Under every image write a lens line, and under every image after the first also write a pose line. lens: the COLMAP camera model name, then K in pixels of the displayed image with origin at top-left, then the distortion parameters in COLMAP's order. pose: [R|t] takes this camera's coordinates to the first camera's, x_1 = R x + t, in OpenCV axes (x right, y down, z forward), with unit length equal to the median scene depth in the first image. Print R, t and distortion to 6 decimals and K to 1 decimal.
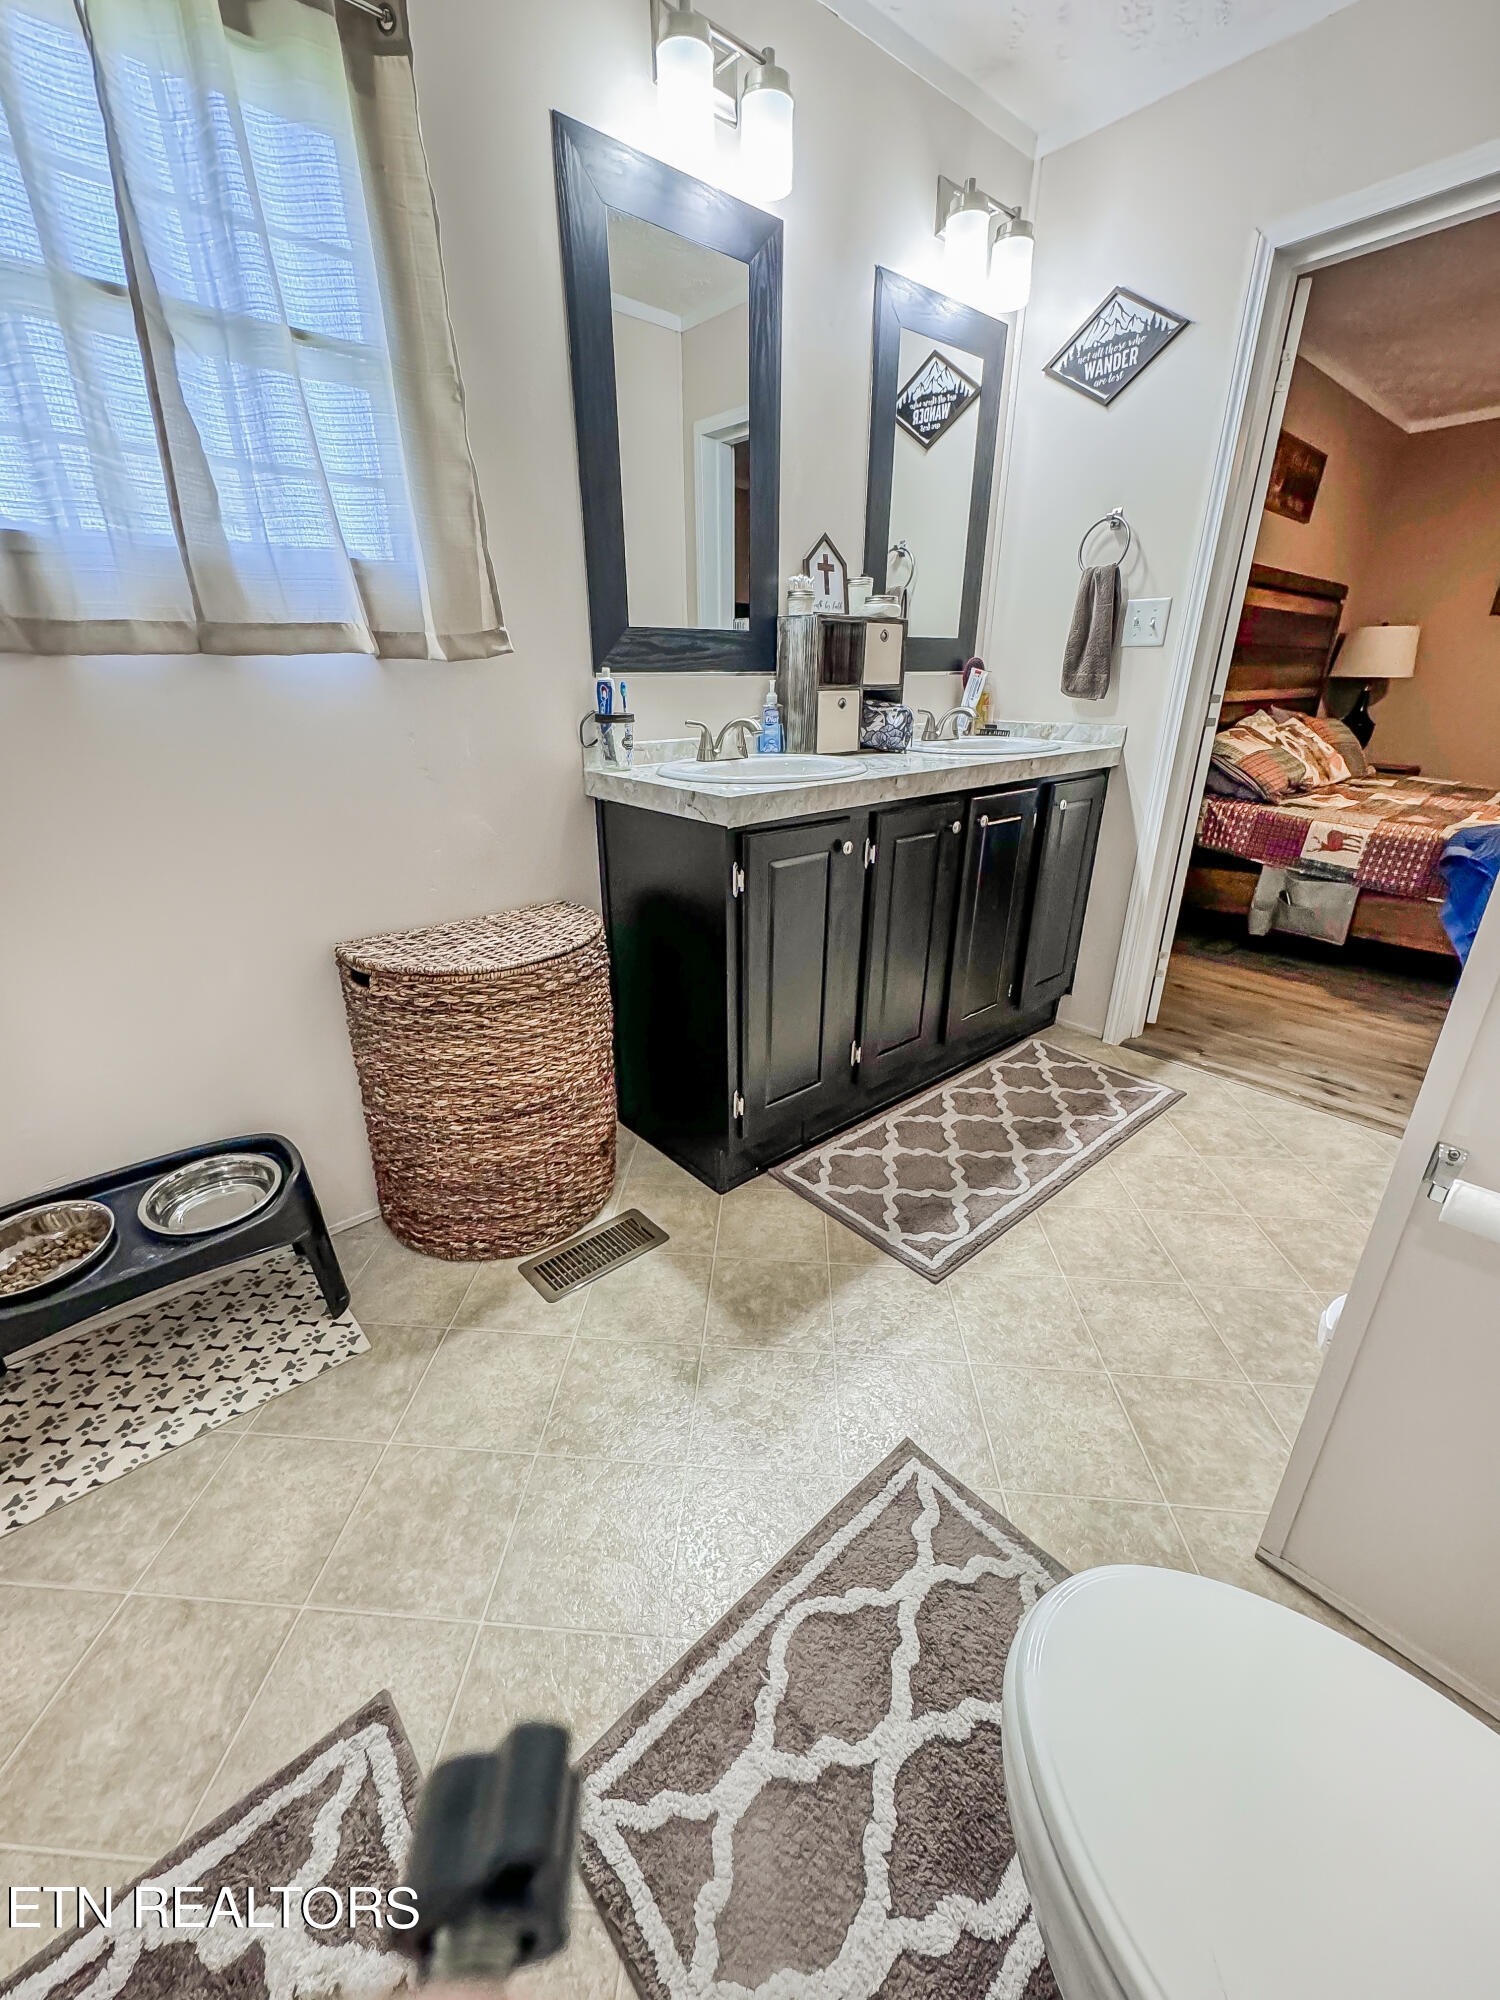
lens RADIAL K [[803.6, 0, 754.2], [0, 803.6, 1002.6], [0, 0, 1]] dist [0.004507, 0.001265]
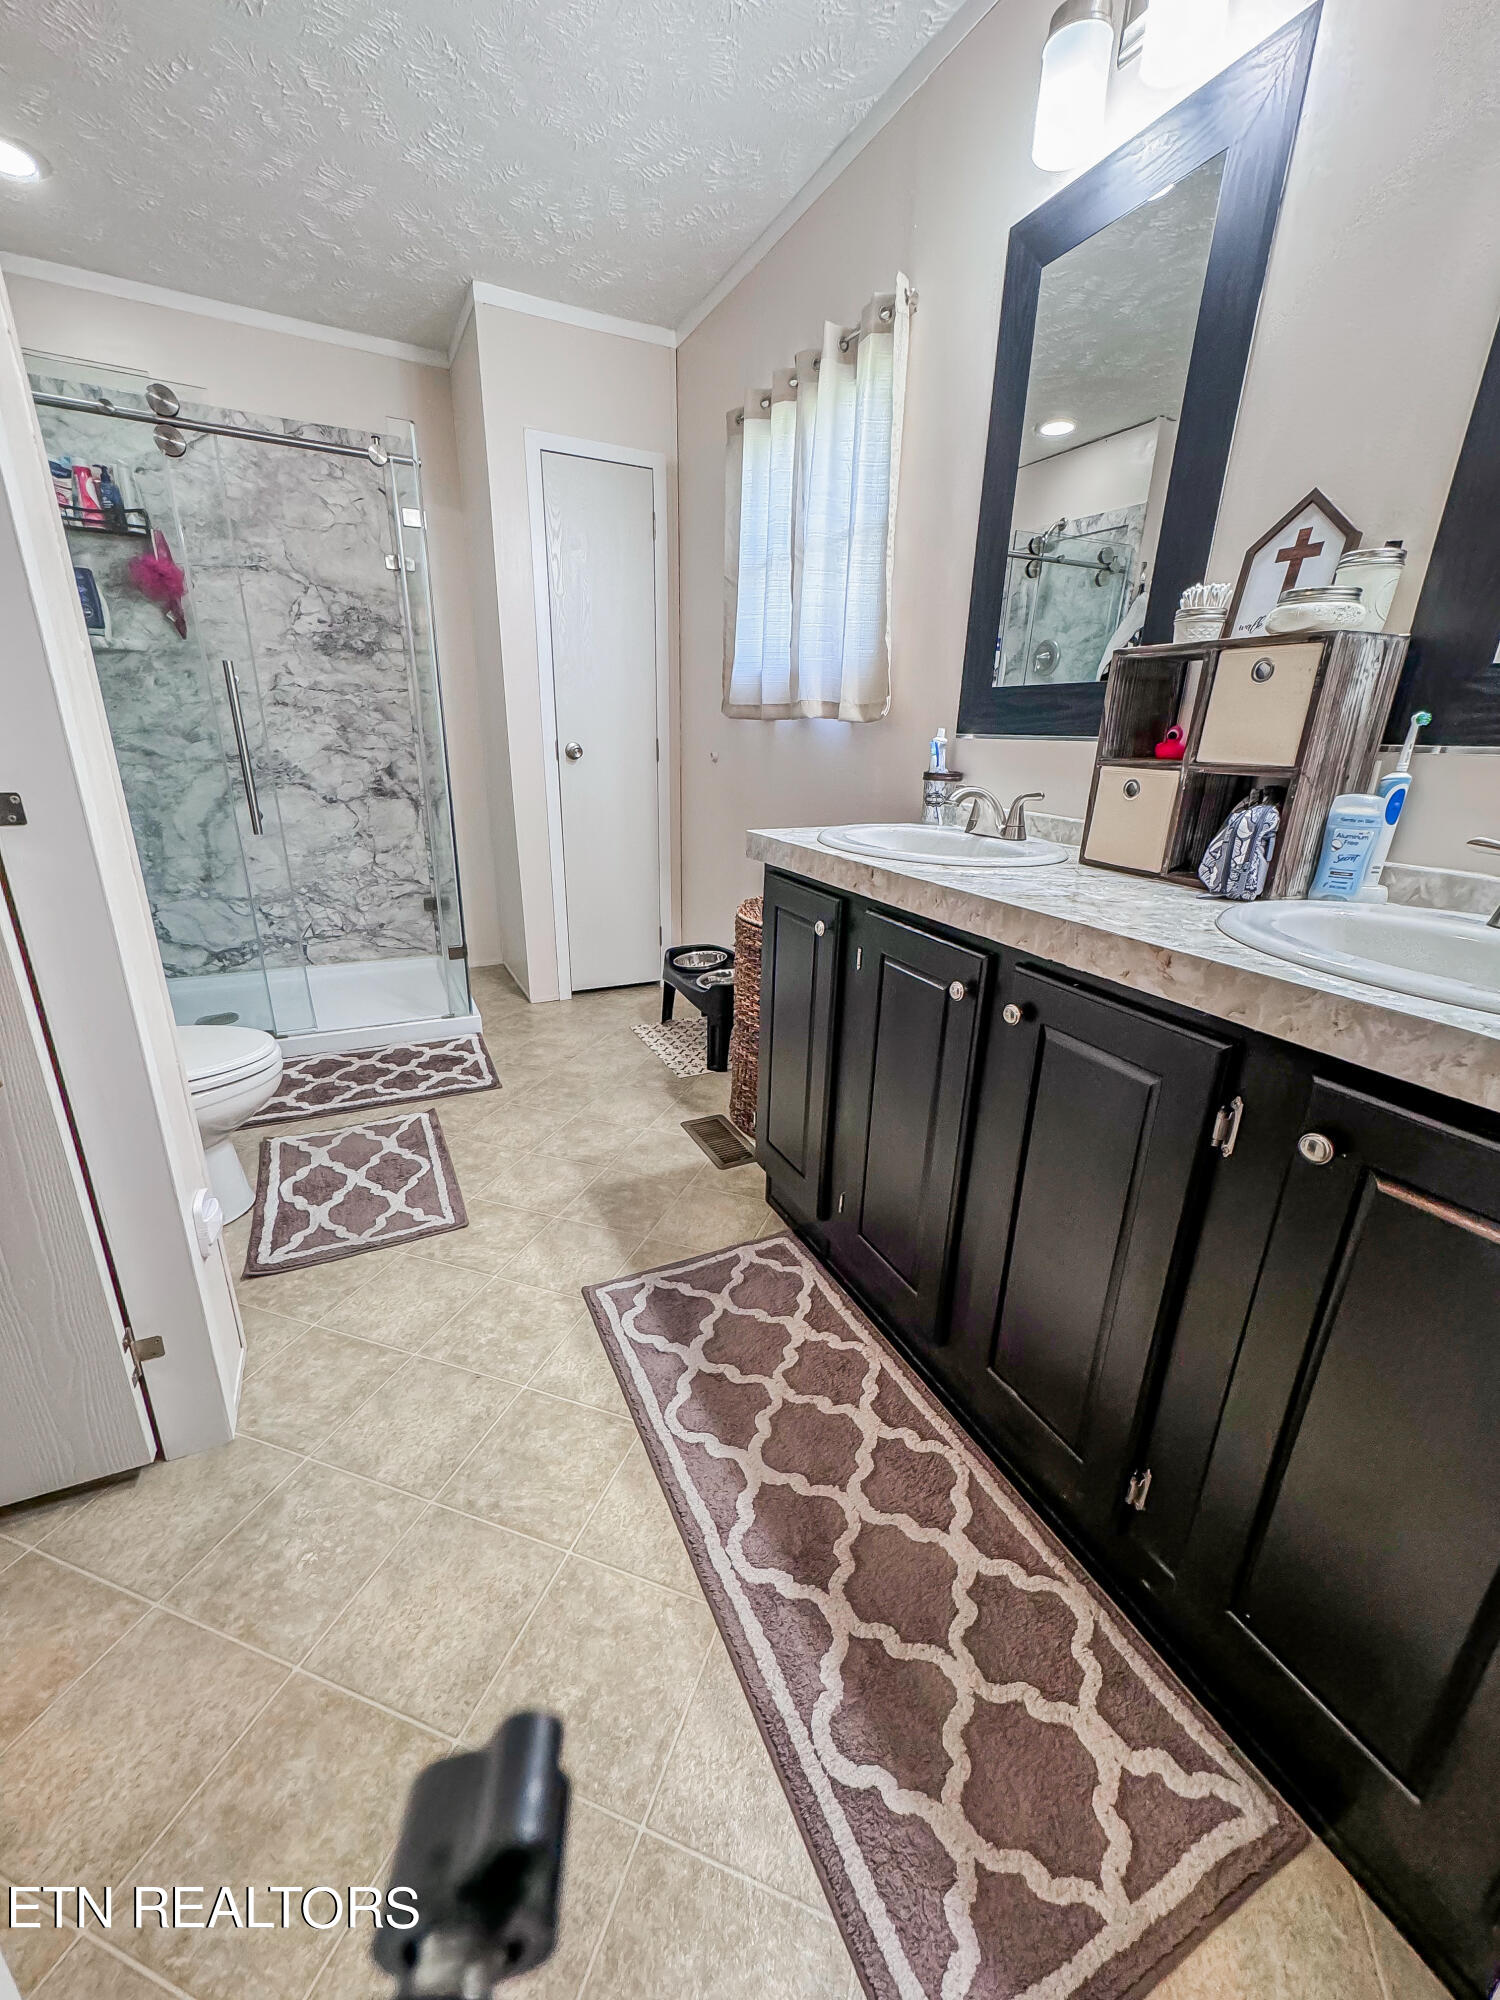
lens RADIAL K [[803.6, 0, 752.7], [0, 803.6, 1006.0], [0, 0, 1]] dist [0.004507, 0.001265]
pose [[-0.277394, 0.305992, -0.910726, 1.040834], [-0.391162, 0.829834, 0.397955, -0.480455], [0.877522, 0.466631, -0.110498, 1.175598]]
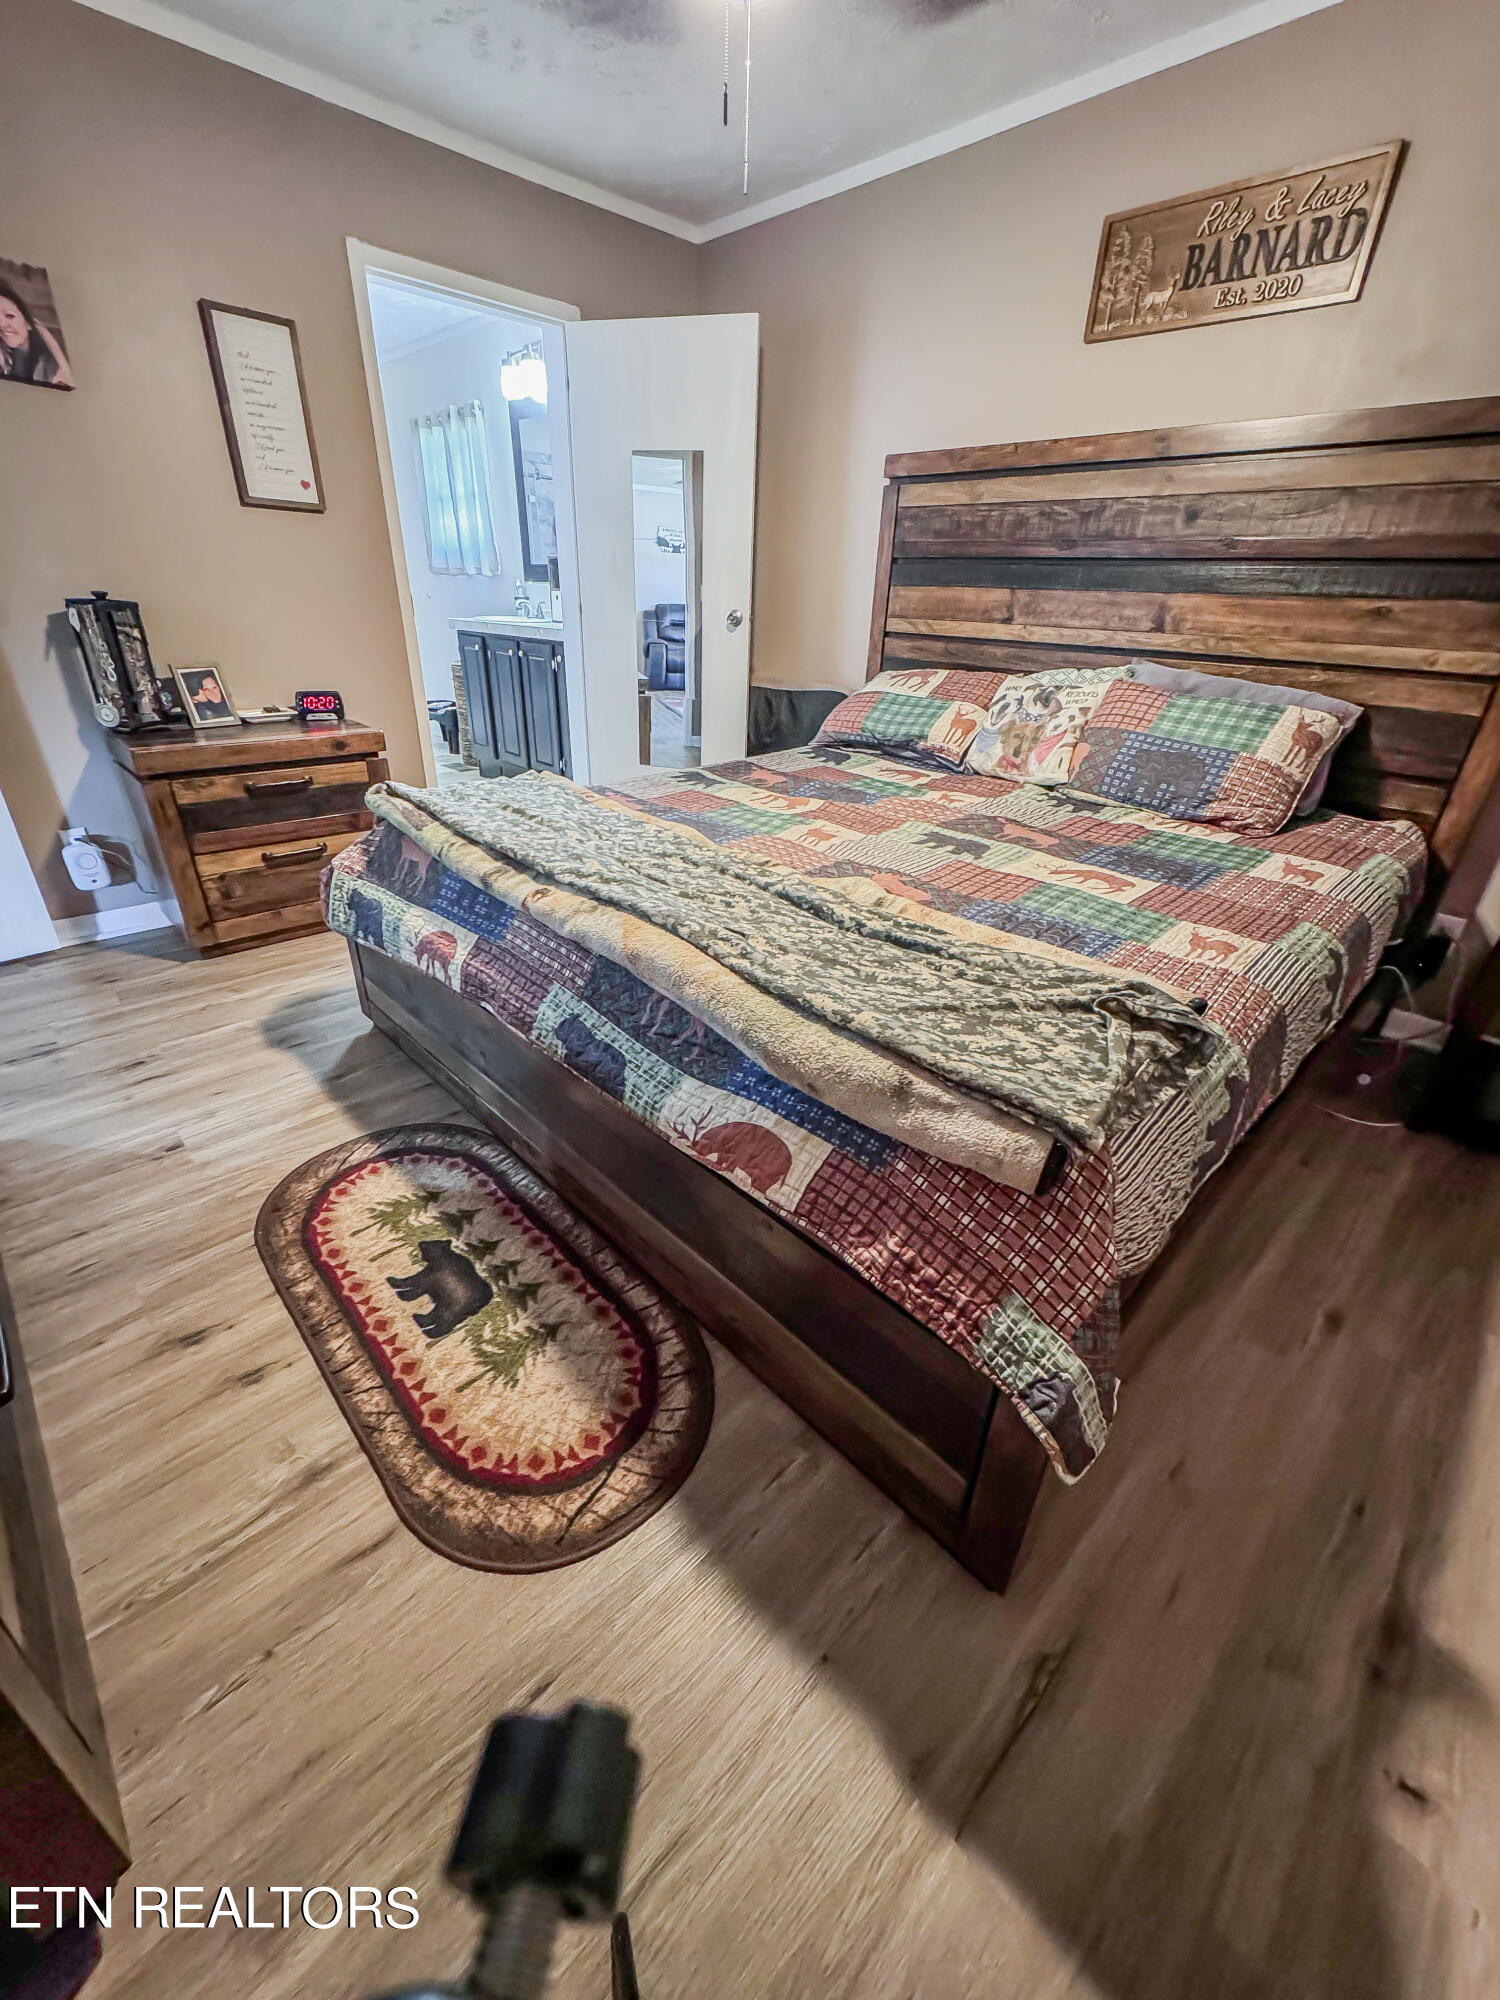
lens RADIAL K [[803.6, 0, 754.6], [0, 803.6, 1000.5], [0, 0, 1]] dist [0.004507, 0.001265]
pose [[0.036434, 0.460766, -0.886774, 3.324091], [-0.409041, 0.816500, 0.407446, -0.769313], [0.911788, 0.347882, 0.218221, 1.812974]]
